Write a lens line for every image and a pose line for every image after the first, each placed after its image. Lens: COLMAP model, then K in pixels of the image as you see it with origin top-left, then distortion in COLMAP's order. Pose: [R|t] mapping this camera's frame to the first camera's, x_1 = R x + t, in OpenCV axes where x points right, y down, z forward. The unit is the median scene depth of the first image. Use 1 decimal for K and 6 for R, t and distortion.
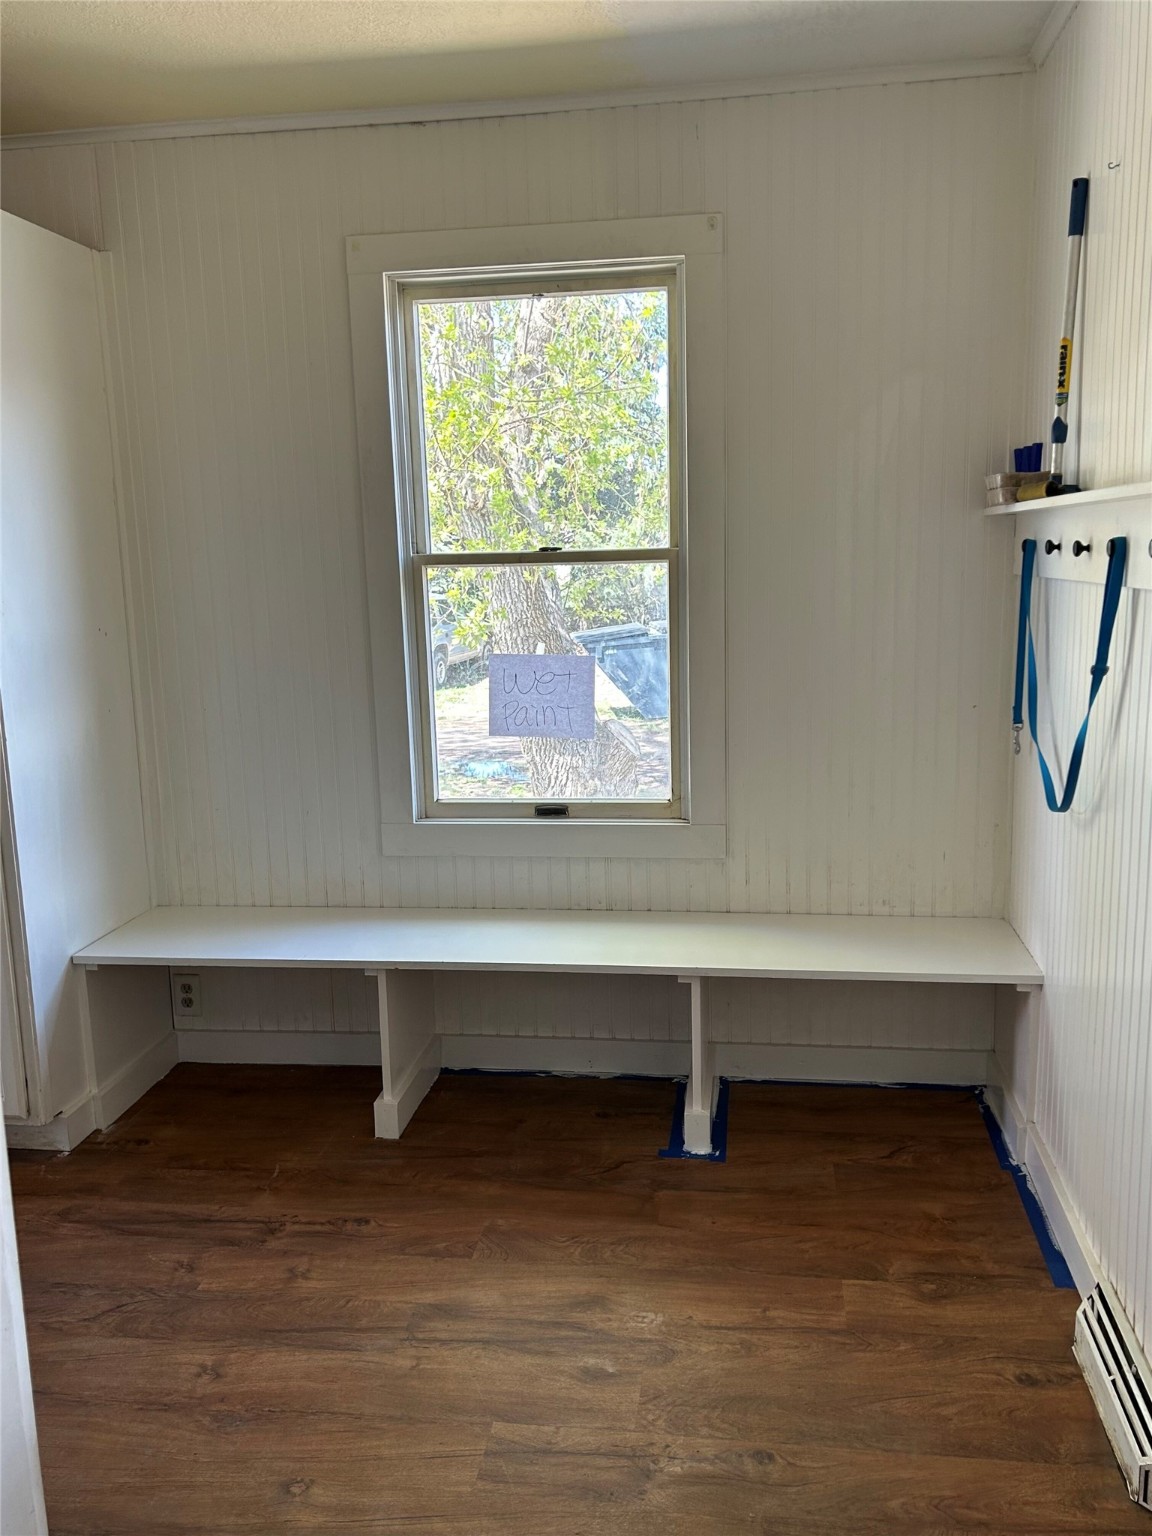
lens RADIAL K [[1242.9, 0, 583.0], [0, 1242.9, 768.3], [0, 0, 1]] dist [0.014866, -0.005697]
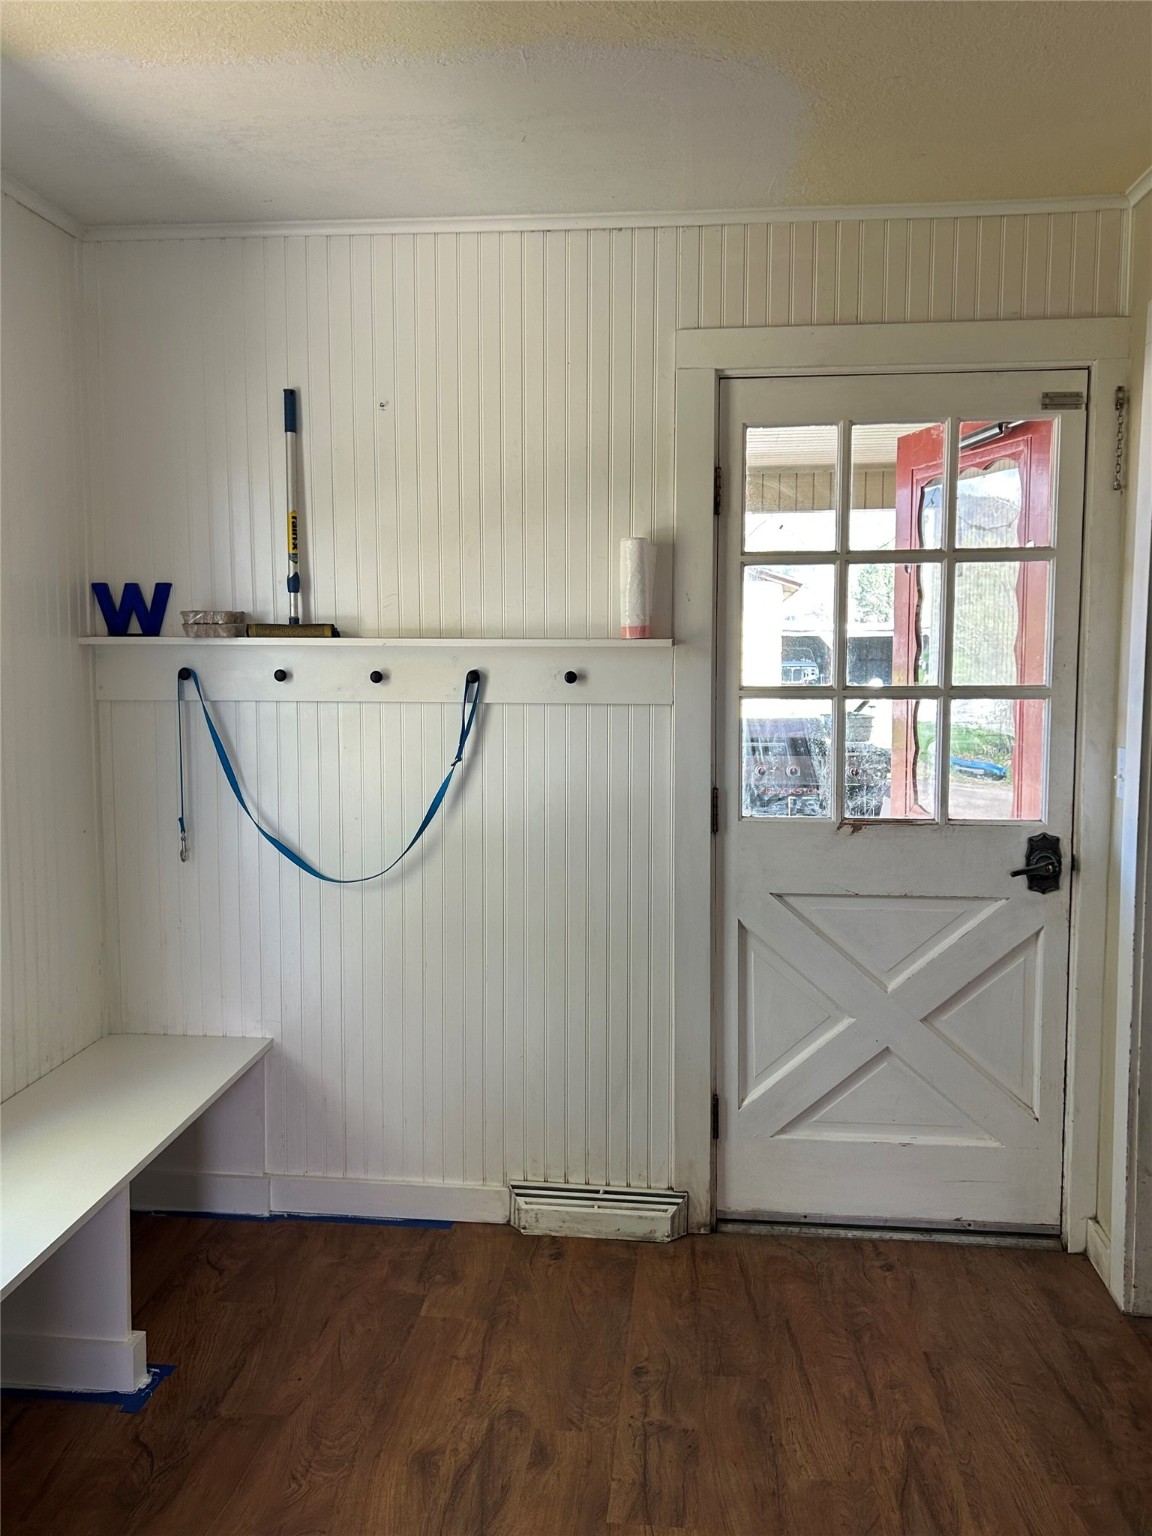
lens RADIAL K [[1242.9, 0, 579.2], [0, 1242.9, 766.3], [0, 0, 1]] dist [0.014866, -0.005697]
pose [[-0.033441, -0.075541, 0.996582, -0.911818], [0.173004, 0.981649, 0.080215, -0.148979], [-0.984353, 0.175095, -0.019759, 0.814150]]
